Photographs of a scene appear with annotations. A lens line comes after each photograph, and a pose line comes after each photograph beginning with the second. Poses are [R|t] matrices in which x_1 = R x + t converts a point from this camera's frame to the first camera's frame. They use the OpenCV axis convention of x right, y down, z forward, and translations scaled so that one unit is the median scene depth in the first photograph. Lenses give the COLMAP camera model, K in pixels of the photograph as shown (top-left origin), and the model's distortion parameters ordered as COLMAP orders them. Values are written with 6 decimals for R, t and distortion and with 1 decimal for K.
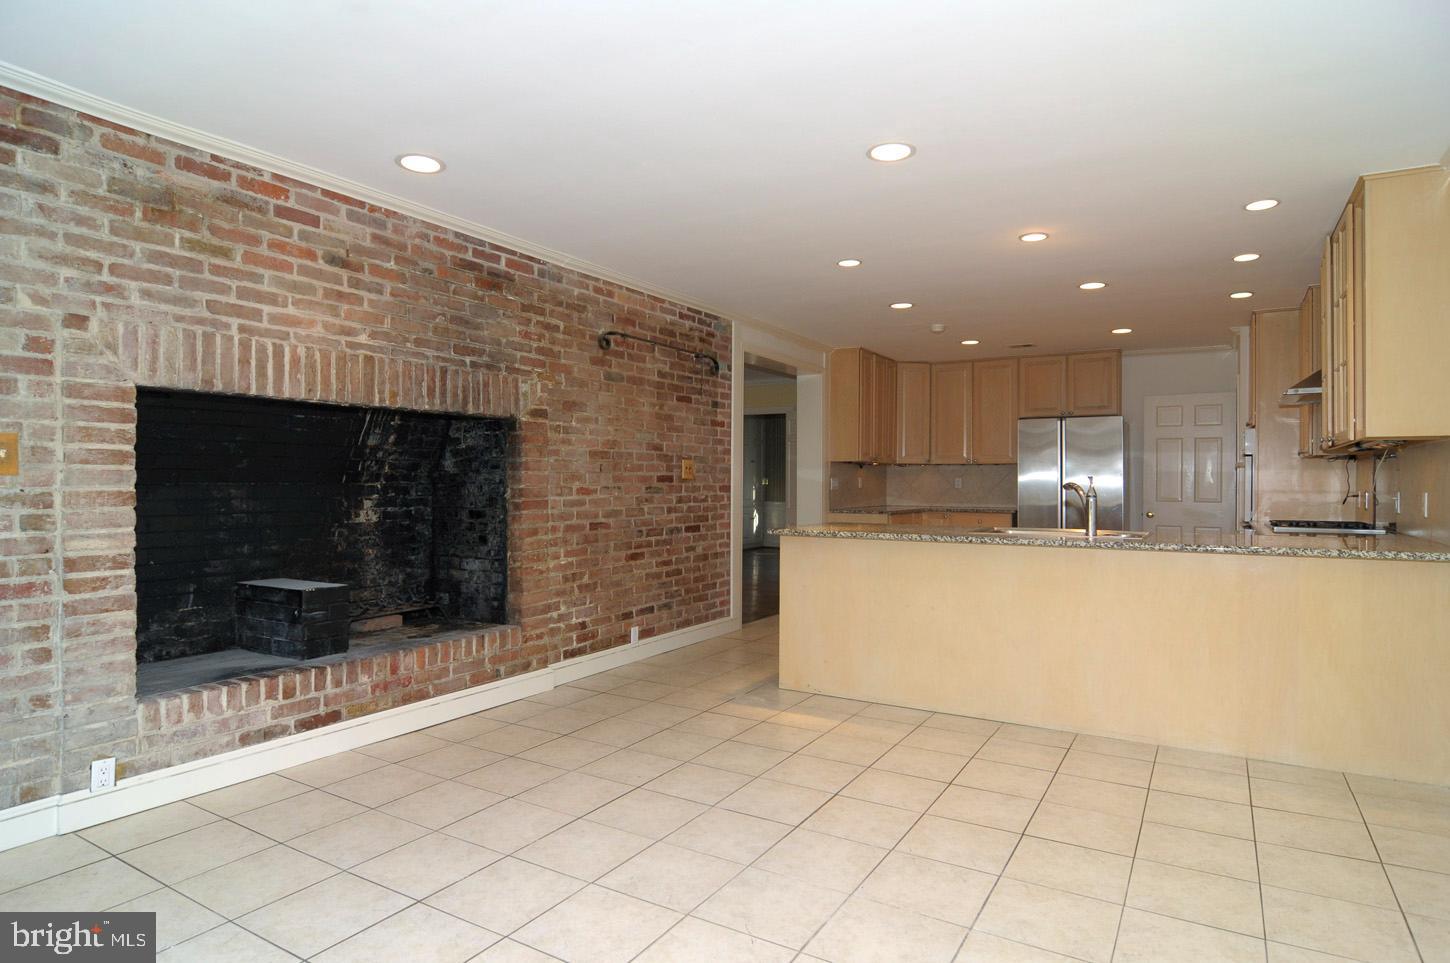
lens RADIAL K [[831.6, 0, 699.9], [0, 831.6, 487.3], [0, 0, 1]] dist [-0.025902, -0.001472]
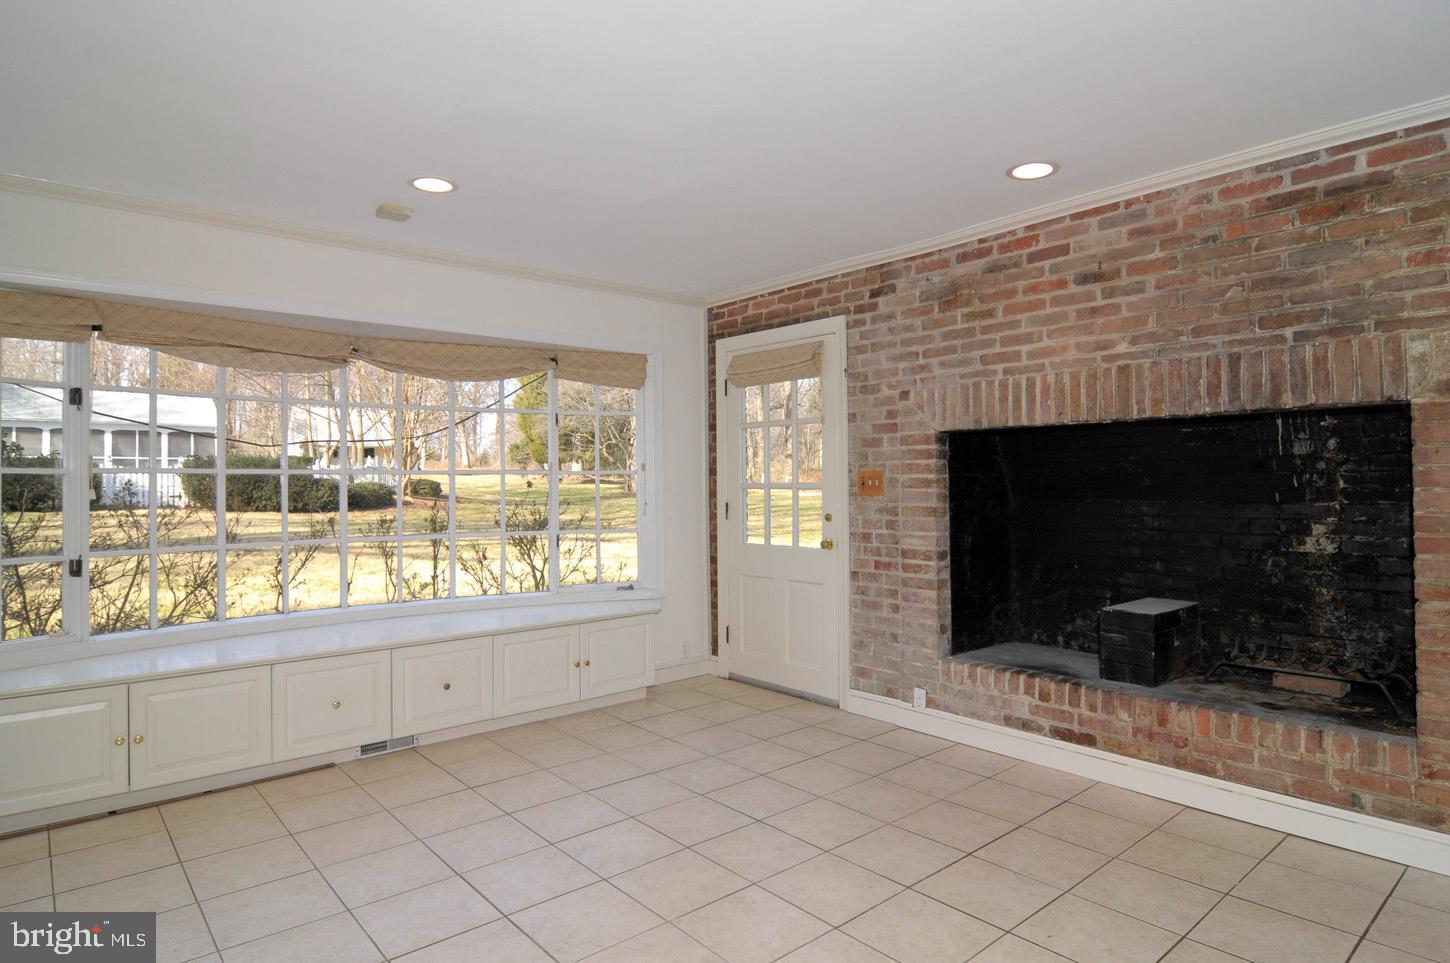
lens RADIAL K [[801.7, 0, 723.1], [0, 801.7, 476.9], [0, 0, 1]] dist [-0.025955, -0.001403]
pose [[-0.299043, -0.011464, -0.954171, 0.621008], [-0.001767, 0.999933, -0.011460, -0.025632], [0.954238, -0.001741, -0.299043, 0.902040]]
